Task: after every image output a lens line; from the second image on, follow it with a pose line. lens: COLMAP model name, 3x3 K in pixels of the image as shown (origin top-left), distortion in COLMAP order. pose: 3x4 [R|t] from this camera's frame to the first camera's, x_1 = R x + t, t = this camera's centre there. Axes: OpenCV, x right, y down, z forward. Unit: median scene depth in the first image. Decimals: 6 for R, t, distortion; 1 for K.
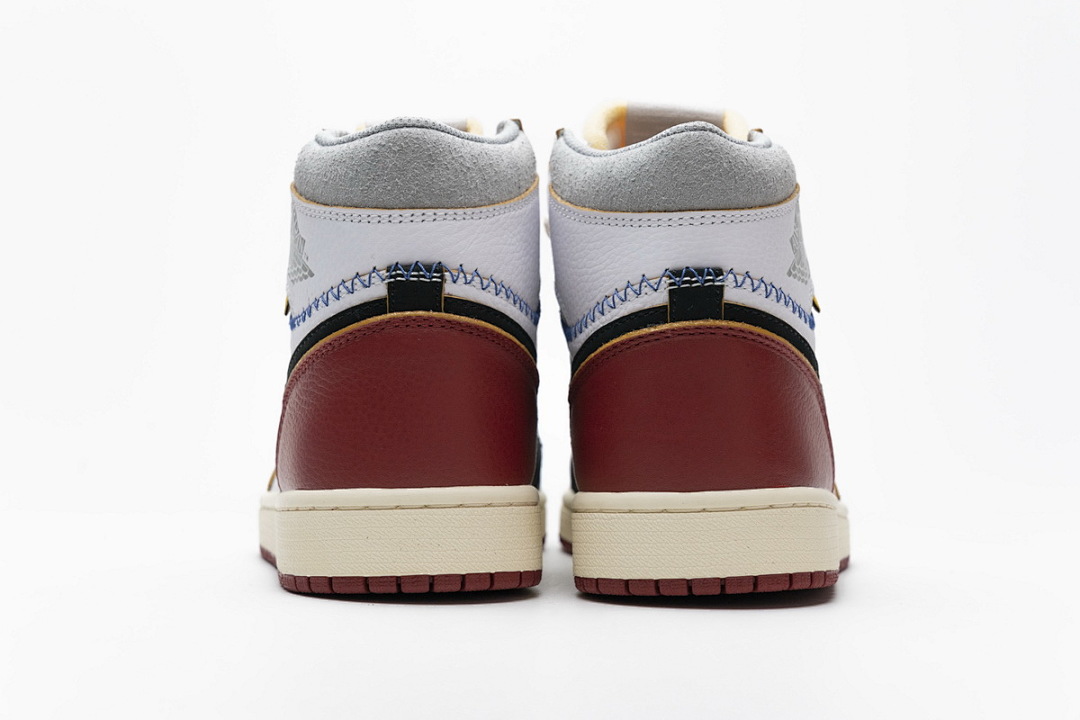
lens RADIAL K [[2146.3, 0, 540.0], [0, 2146.3, 360.0], [0, 0, 1]] dist [-0.396062, 0.008186]
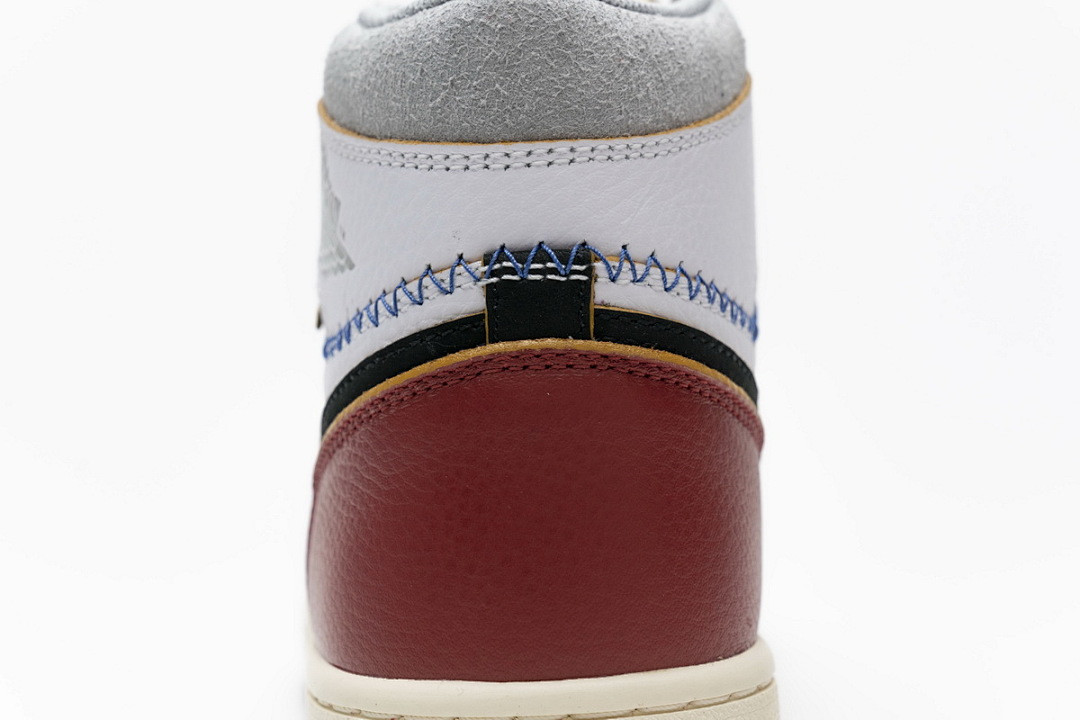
lens RADIAL K [[1993.2, 0, 540.0], [0, 1993.2, 360.0], [0, 0, 1]] dist [0.018793, -0.062825]
pose [[0.997746, -0.025268, -0.062167, -0.027736], [0.028188, 0.998518, 0.046544, -0.039690], [0.060899, -0.048192, 0.996980, 0.508041]]
